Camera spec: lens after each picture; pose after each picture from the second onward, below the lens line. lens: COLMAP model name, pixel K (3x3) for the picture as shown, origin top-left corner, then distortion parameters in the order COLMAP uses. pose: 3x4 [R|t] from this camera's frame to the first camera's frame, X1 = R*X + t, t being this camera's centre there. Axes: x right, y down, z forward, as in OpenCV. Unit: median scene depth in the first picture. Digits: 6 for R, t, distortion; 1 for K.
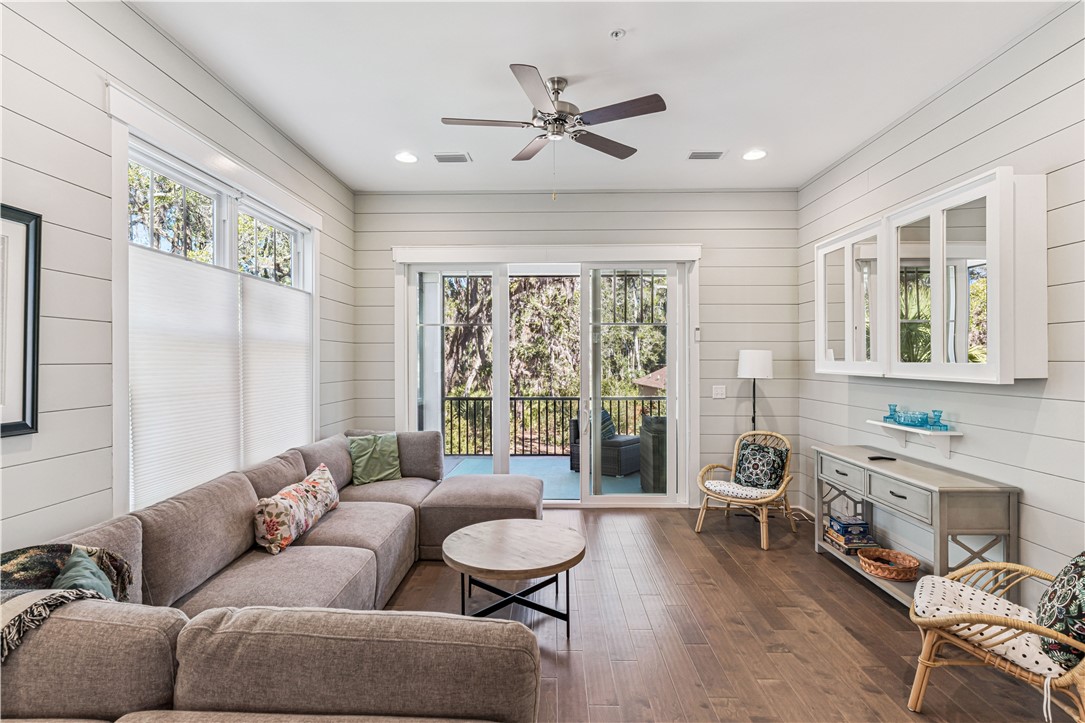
lens RADIAL K [[525.1, 0, 536.9], [0, 525.1, 358.4], [0, 0, 1]] dist [-0.000686, -0.000140]
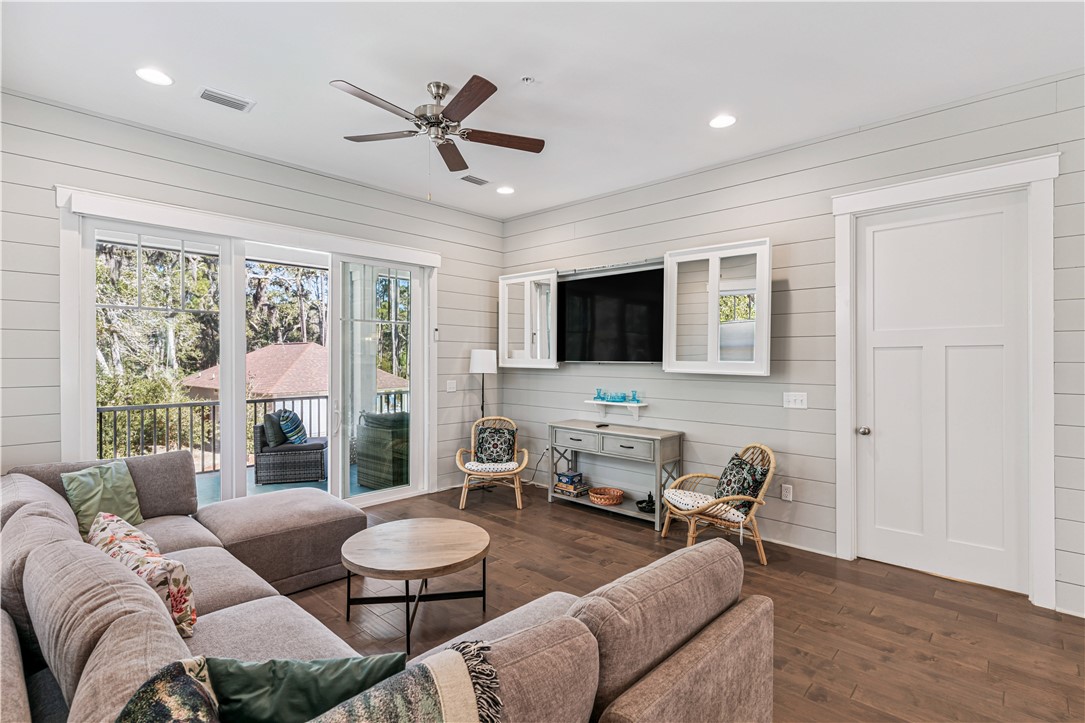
lens RADIAL K [[525.1, 0, 544.1], [0, 525.1, 360.9], [0, 0, 1]] dist [-0.000686, -0.000140]
pose [[0.663419, -0.001178, 0.748247, -0.425479], [-0.006101, 0.999957, 0.006984, 0.000441], [-0.748223, -0.009198, 0.663383, 0.114783]]
